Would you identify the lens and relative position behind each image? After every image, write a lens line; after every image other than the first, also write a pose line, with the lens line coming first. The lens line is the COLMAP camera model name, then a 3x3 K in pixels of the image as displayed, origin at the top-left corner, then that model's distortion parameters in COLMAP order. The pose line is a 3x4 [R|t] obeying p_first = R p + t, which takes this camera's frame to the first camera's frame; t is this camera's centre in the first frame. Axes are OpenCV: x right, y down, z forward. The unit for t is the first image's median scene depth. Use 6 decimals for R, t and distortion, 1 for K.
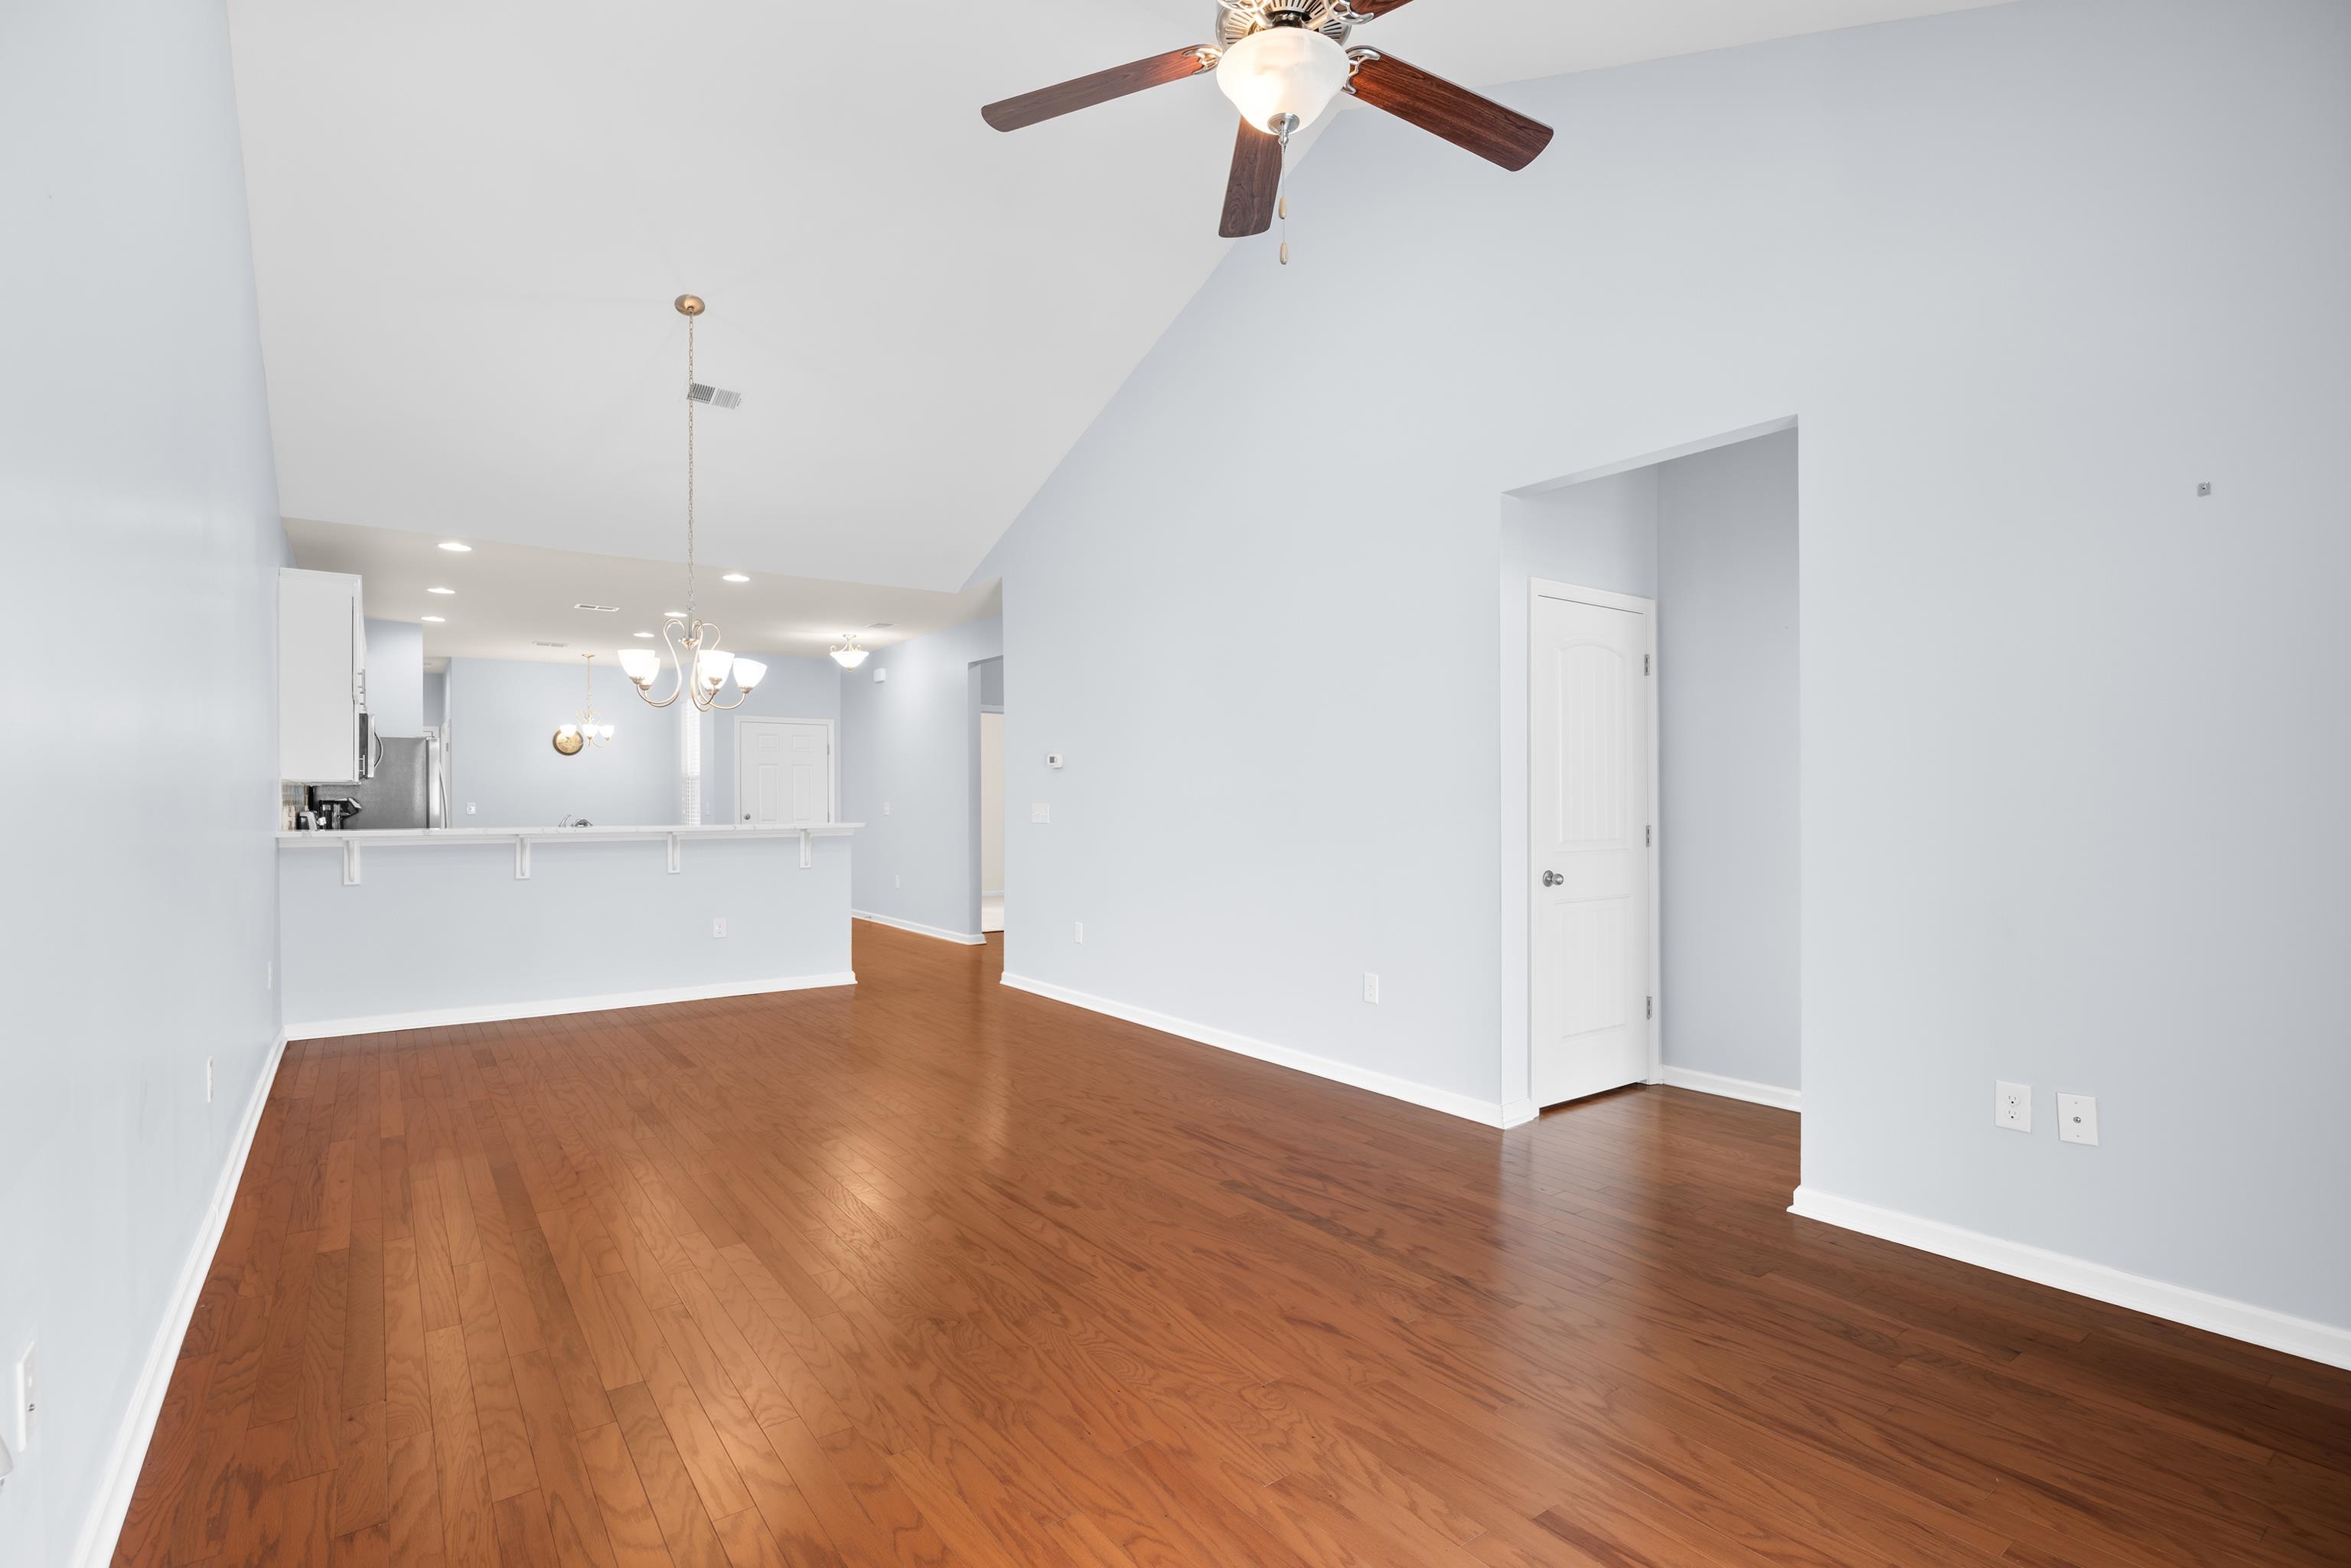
lens RADIAL K [[1110.8, 0, 1162.1], [0, 1110.8, 793.8], [0, 0, 1]] dist [-0.011629, -0.000430]
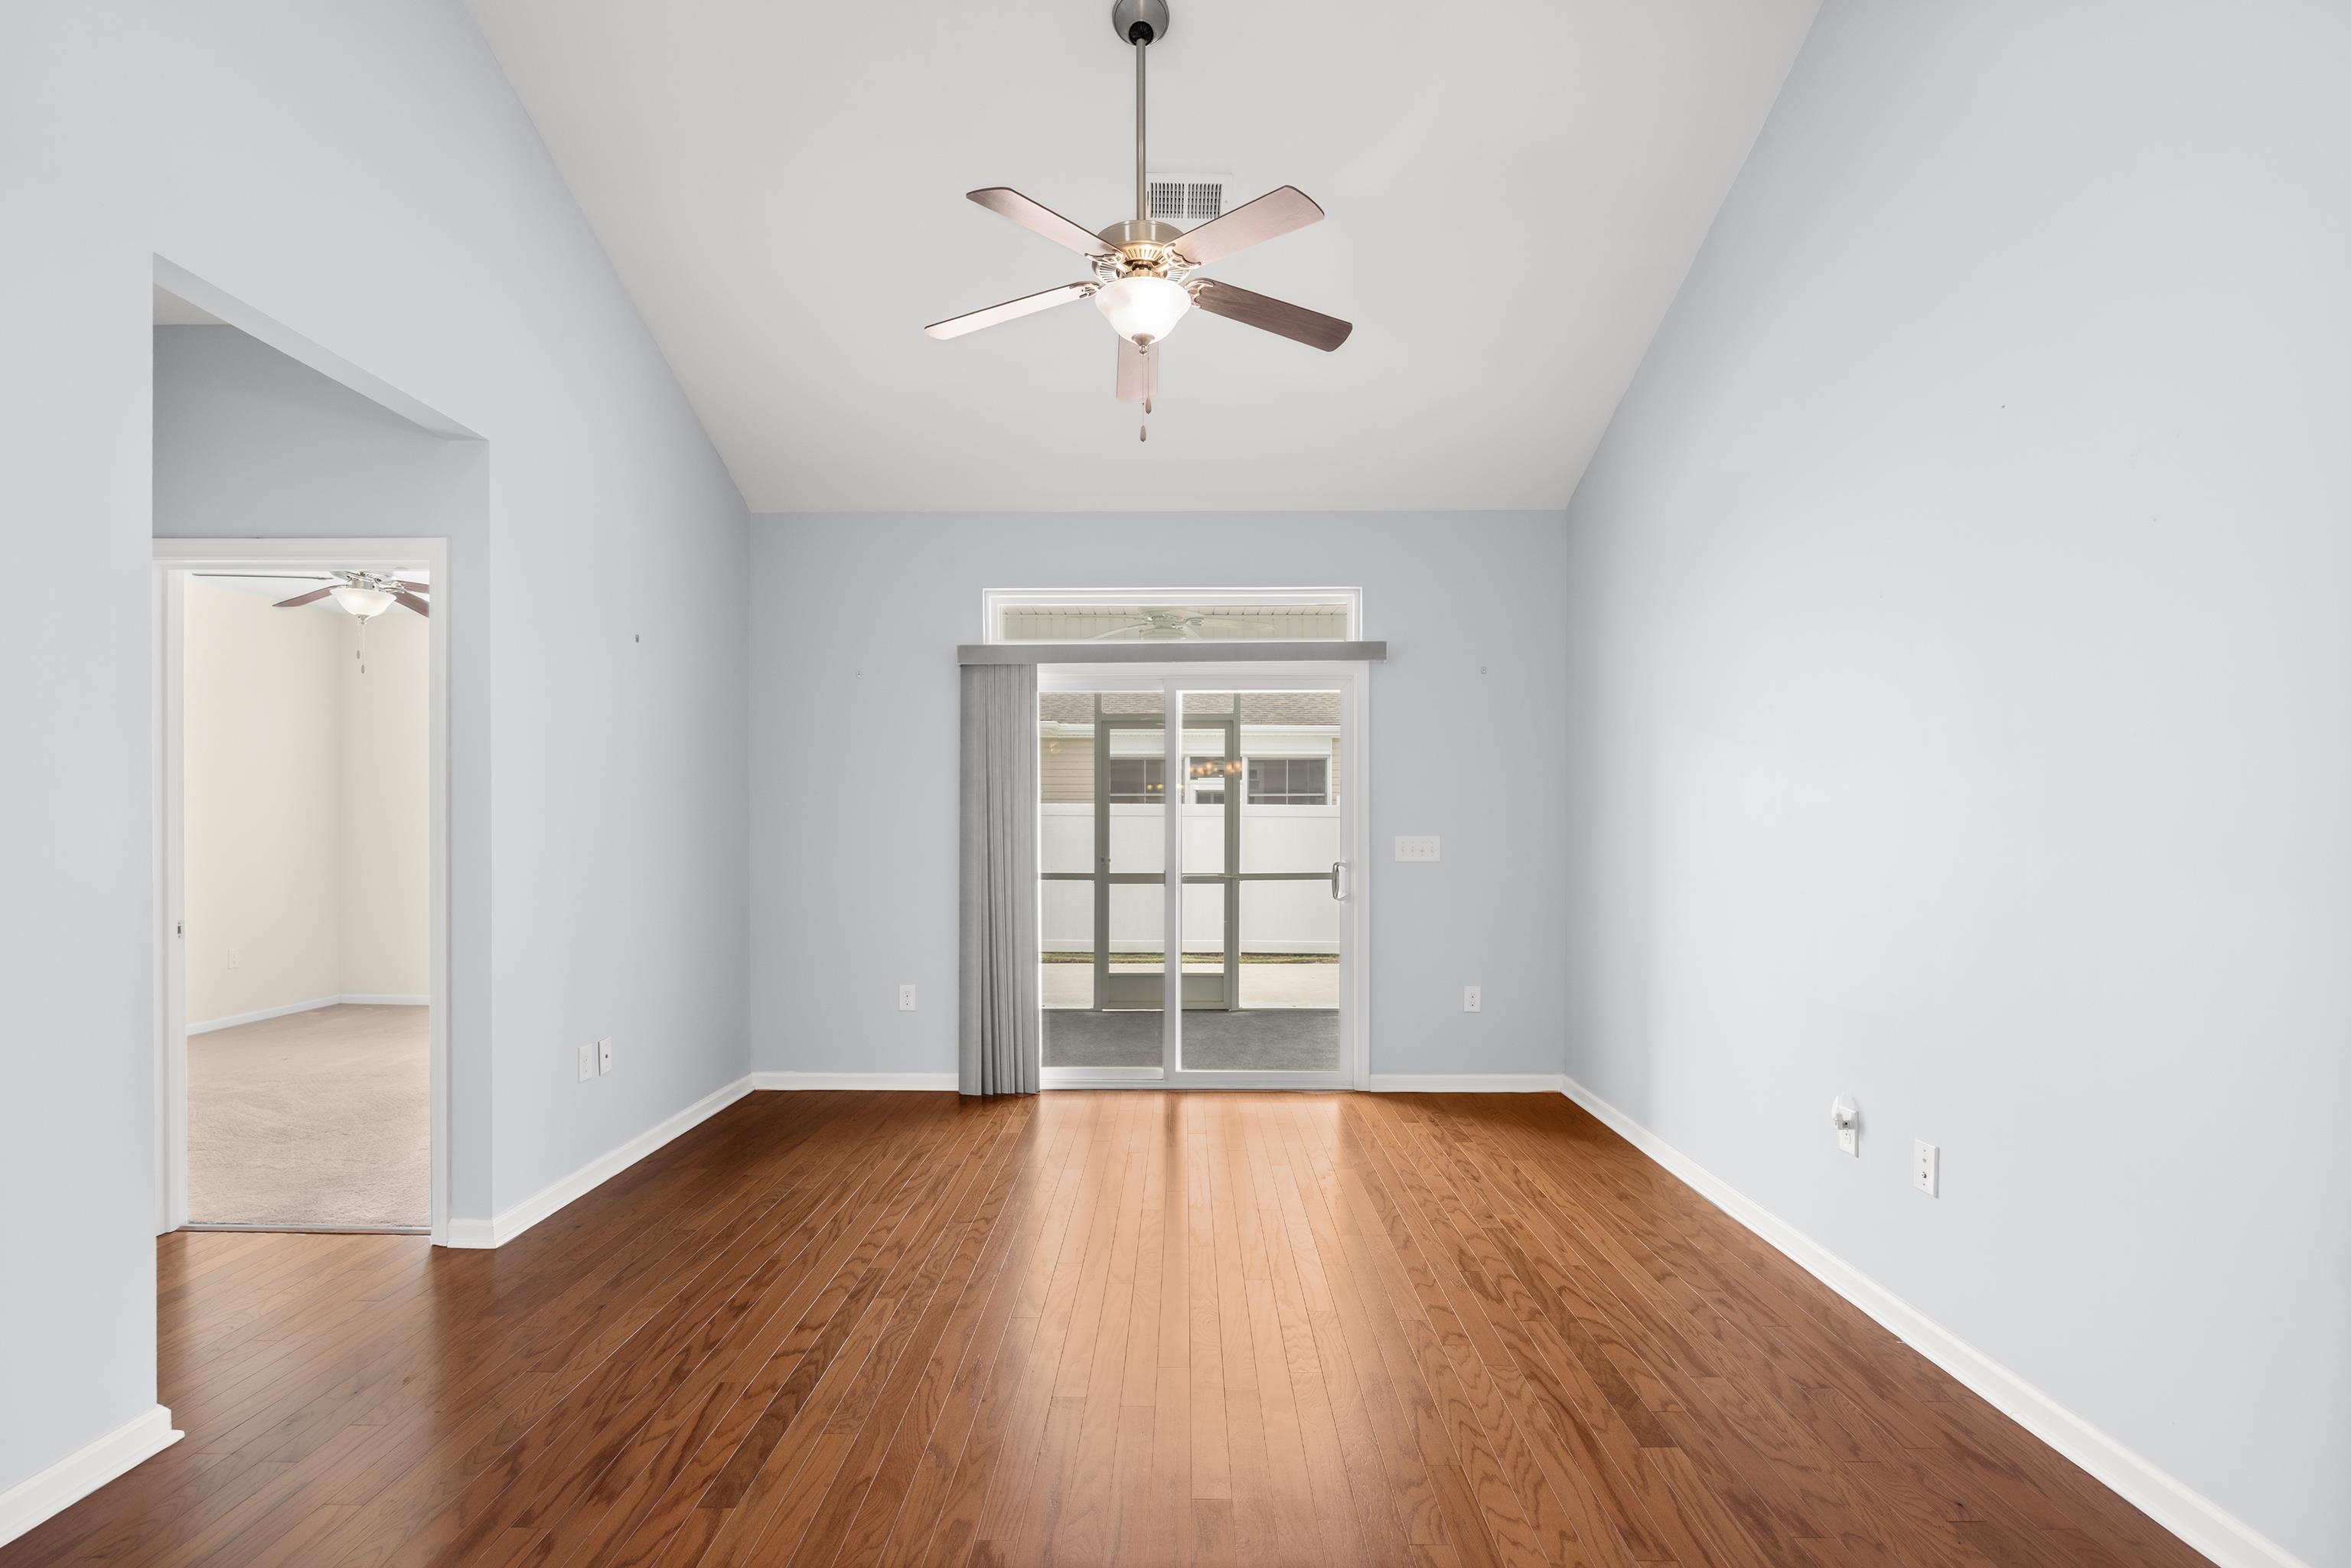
lens RADIAL K [[1123.5, 0, 1180.7], [0, 1123.5, 832.9], [0, 0, 1]] dist [-0.003379, -0.009296]
pose [[-0.813142, -0.001212, 0.582063, -0.416536], [-0.003369, 0.999991, -0.002623, 0.006945], [-0.582055, -0.004094, -0.813139, 1.189021]]
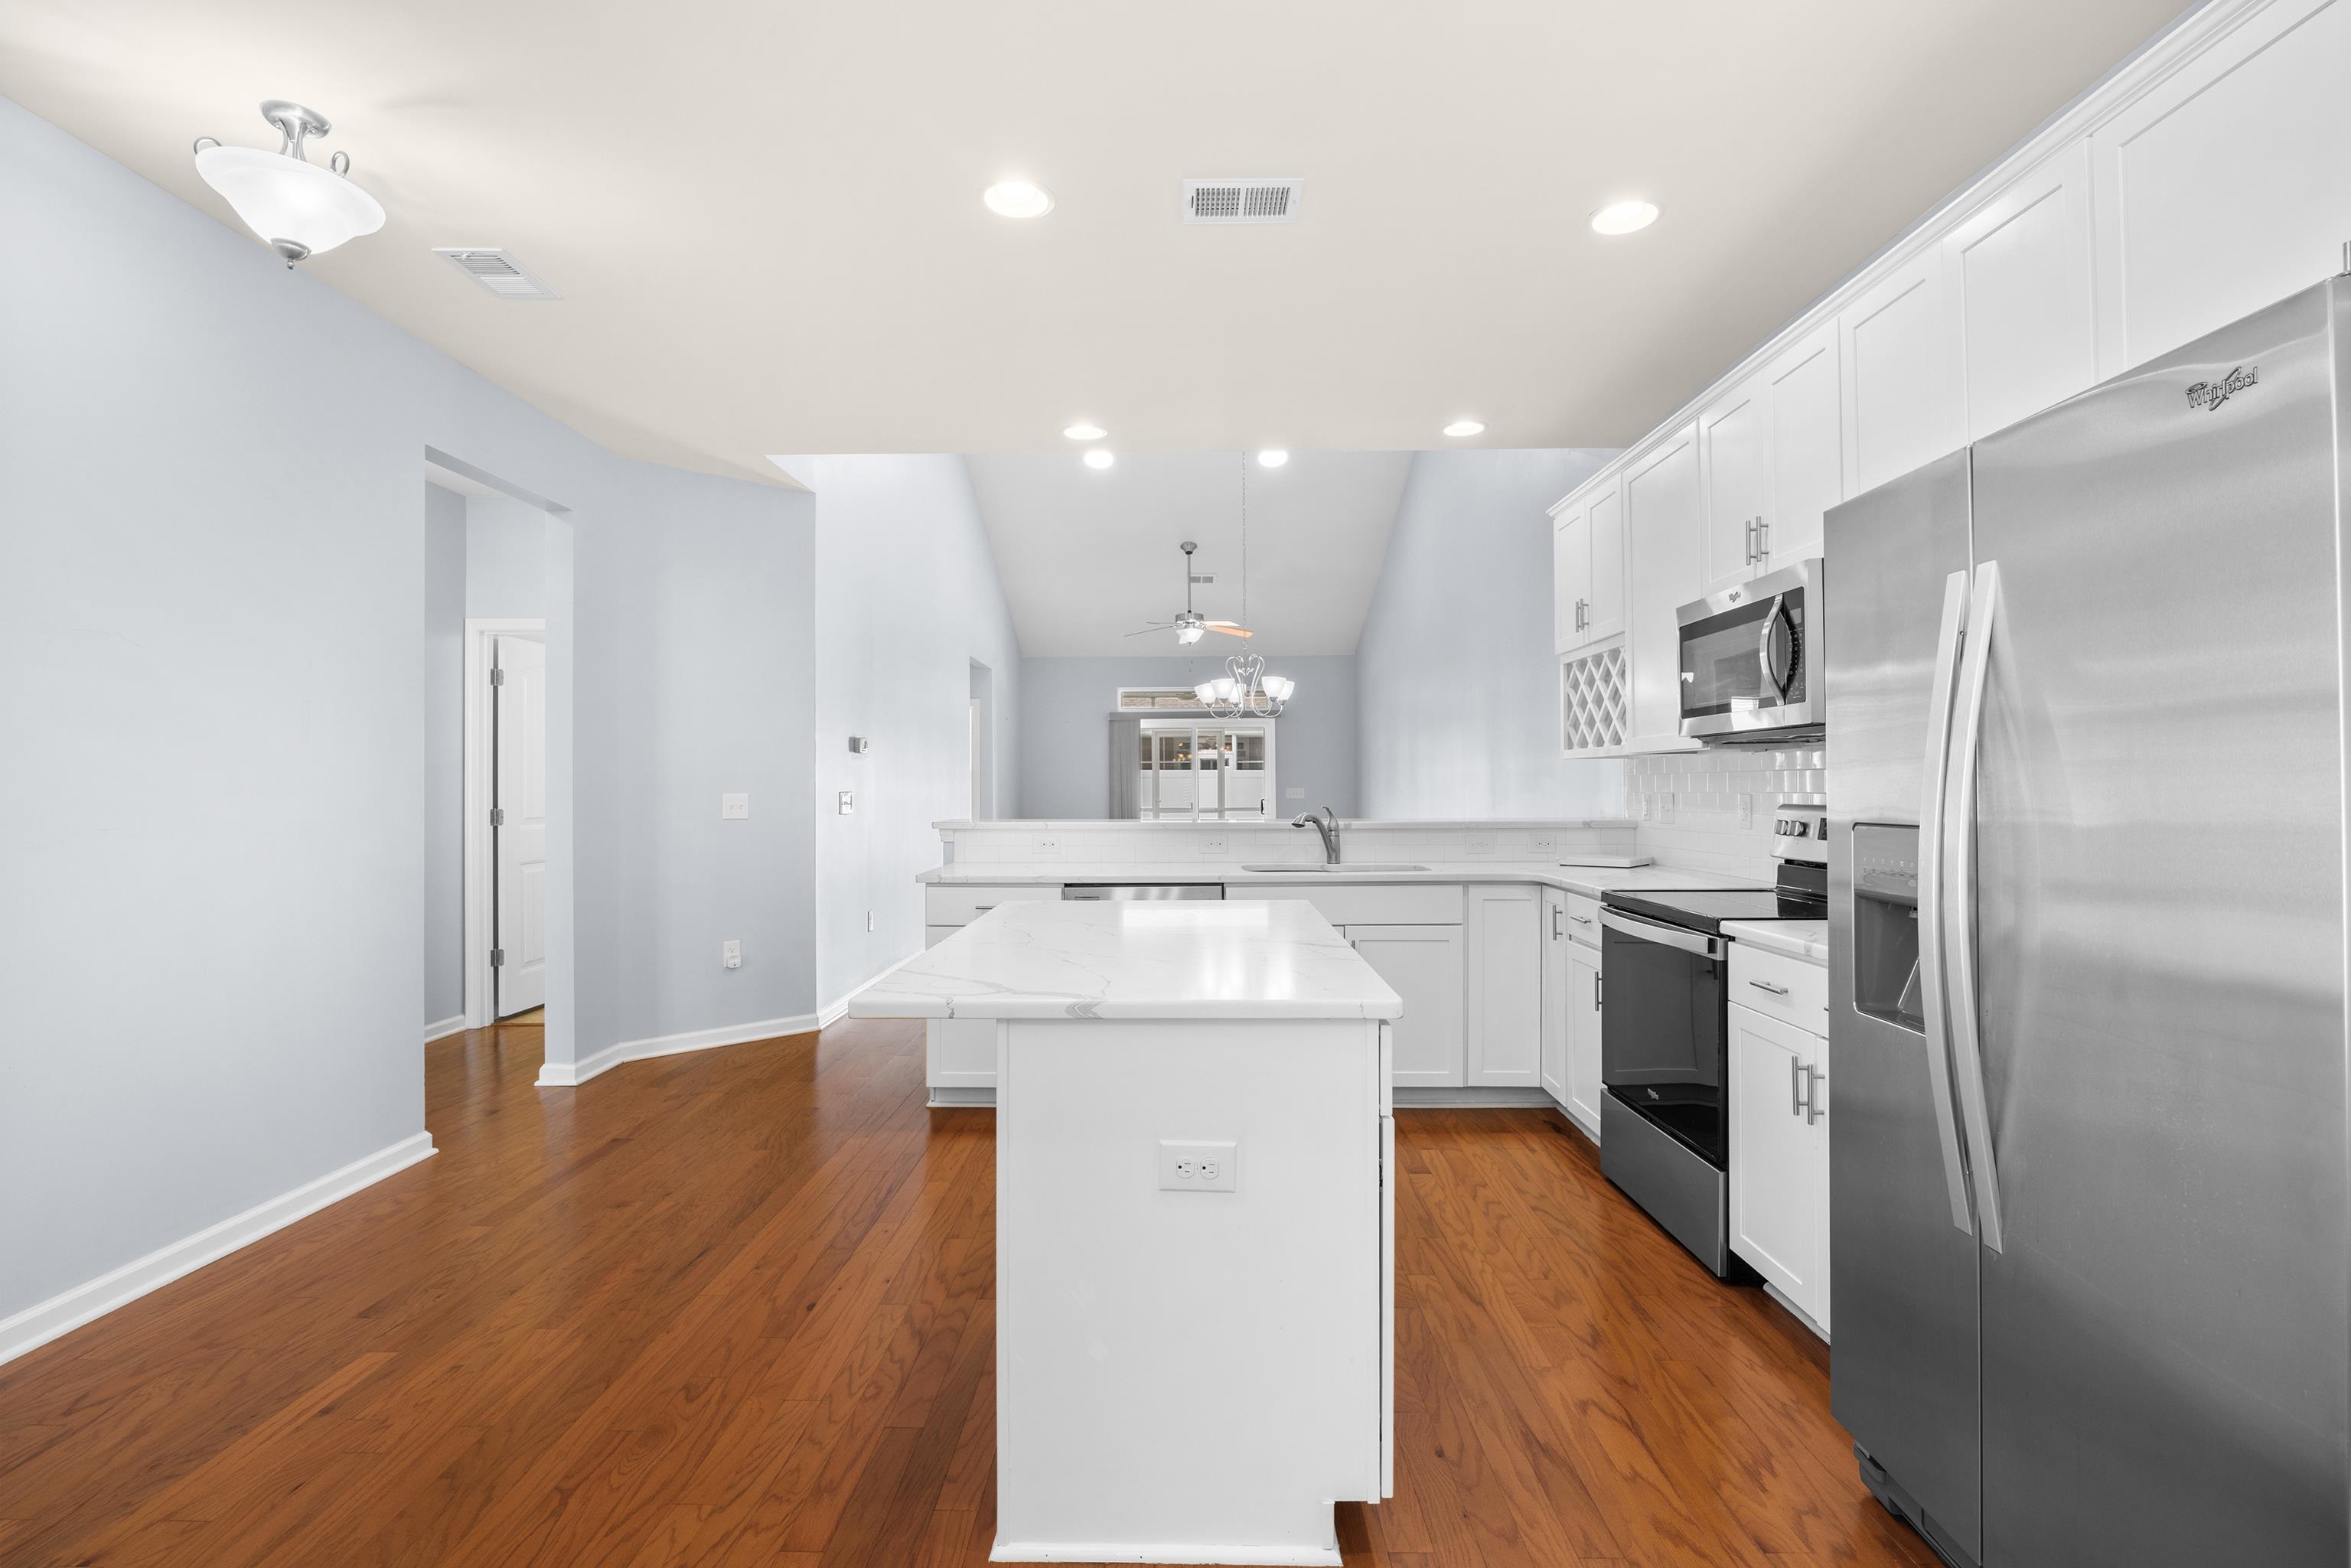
lens RADIAL K [[1110.8, 0, 1162.1], [0, 1110.8, 793.8], [0, 0, 1]] dist [-0.011629, -0.000430]
pose [[-0.798876, 0.005814, 0.601468, -1.492644], [0.009048, 0.999956, 0.002353, 0.016383], [-0.601428, 0.007322, -0.798894, 2.741893]]
